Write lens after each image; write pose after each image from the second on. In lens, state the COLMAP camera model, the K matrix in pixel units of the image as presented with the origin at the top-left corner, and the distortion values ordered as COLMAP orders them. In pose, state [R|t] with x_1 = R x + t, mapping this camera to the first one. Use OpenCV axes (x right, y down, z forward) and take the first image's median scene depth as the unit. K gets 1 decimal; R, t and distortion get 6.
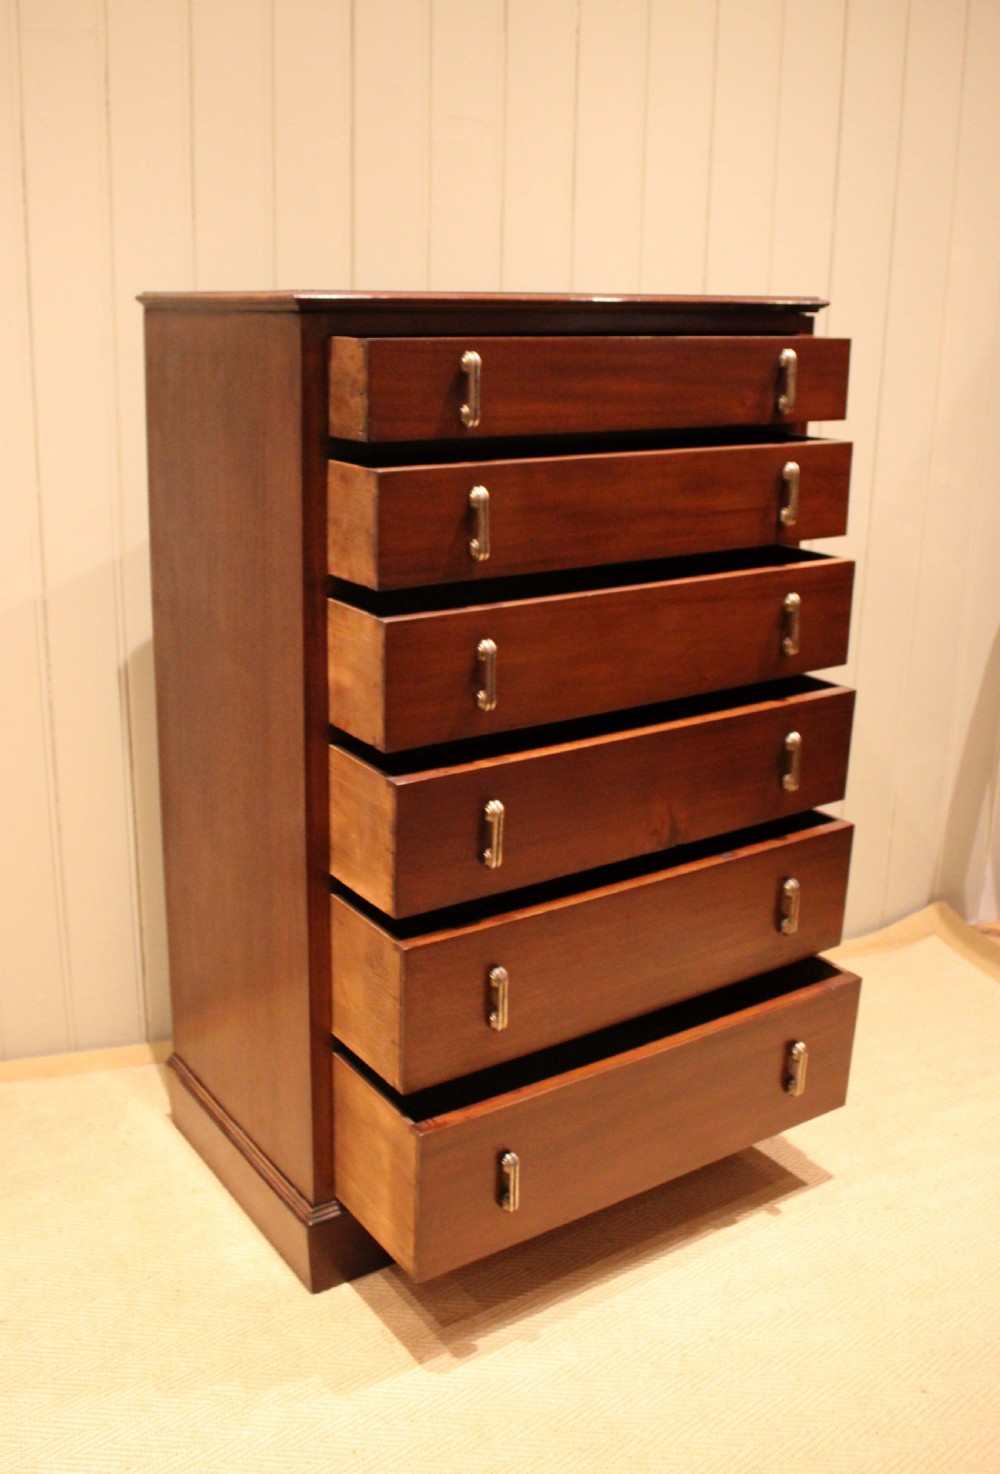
lens RADIAL K [[1426.2, 0, 497.0], [0, 1426.2, 675.4], [0, 0, 1]] dist [-0.069718, -0.003002]
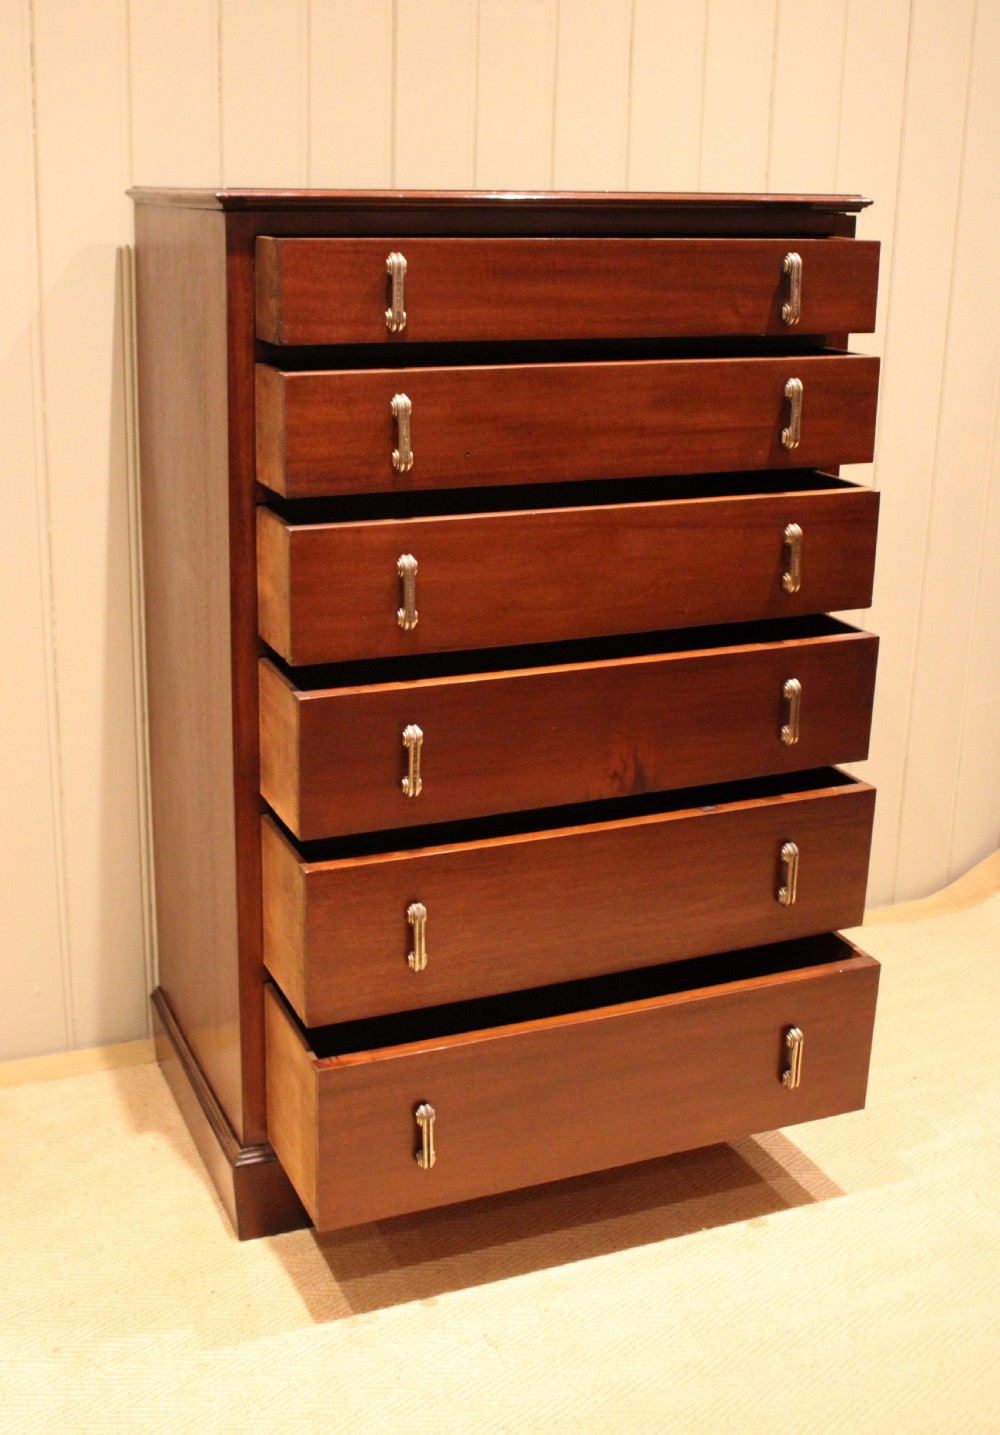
lens RADIAL K [[1682.9, 0, 499.4], [0, 1682.9, 611.7], [0, 0, 1]] dist [-0.042612, -0.006434]
pose [[0.982348, 0.049889, -0.180288, 0.240809], [-0.051804, 0.998640, -0.005926, 0.015404], [0.179748, 0.015161, 0.983596, -0.088566]]
